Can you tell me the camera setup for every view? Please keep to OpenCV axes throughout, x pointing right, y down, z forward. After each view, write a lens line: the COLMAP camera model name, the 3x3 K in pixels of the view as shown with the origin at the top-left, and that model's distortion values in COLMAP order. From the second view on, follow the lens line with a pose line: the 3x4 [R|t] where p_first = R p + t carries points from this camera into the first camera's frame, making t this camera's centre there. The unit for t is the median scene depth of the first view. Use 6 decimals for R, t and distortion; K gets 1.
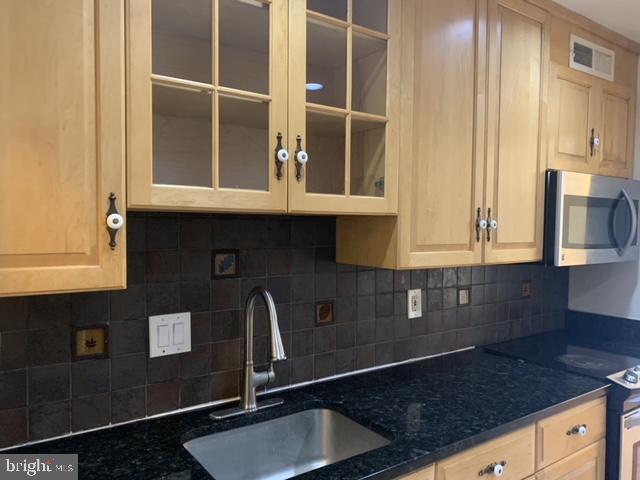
lens RADIAL K [[488.0, 0, 327.0], [0, 488.0, 243.5], [0, 0, 1]] dist [0.048531, -0.048263]
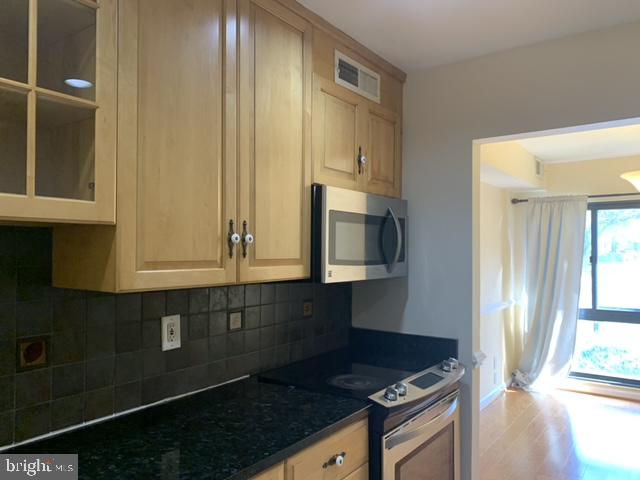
lens RADIAL K [[488.0, 0, 321.1], [0, 488.0, 242.5], [0, 0, 1]] dist [0.048531, -0.048263]
pose [[0.947655, -0.000865, 0.319294, 0.164209], [0.017635, 0.998612, -0.049634, 0.013949], [-0.318808, 0.052666, 0.946355, 0.100200]]
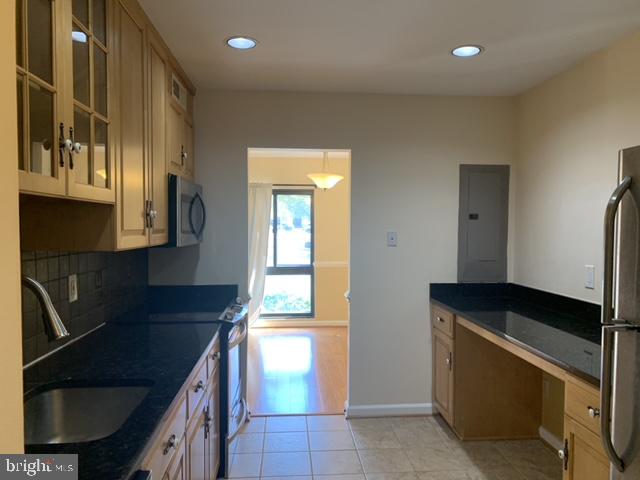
lens RADIAL K [[488.0, 0, 322.0], [0, 488.0, 241.6], [0, 0, 1]] dist [0.048531, -0.048263]
pose [[0.520136, -0.035039, 0.853364, -0.482972], [0.034770, 0.999199, 0.019834, 0.019899], [-0.853375, 0.019355, 0.520937, -0.027175]]
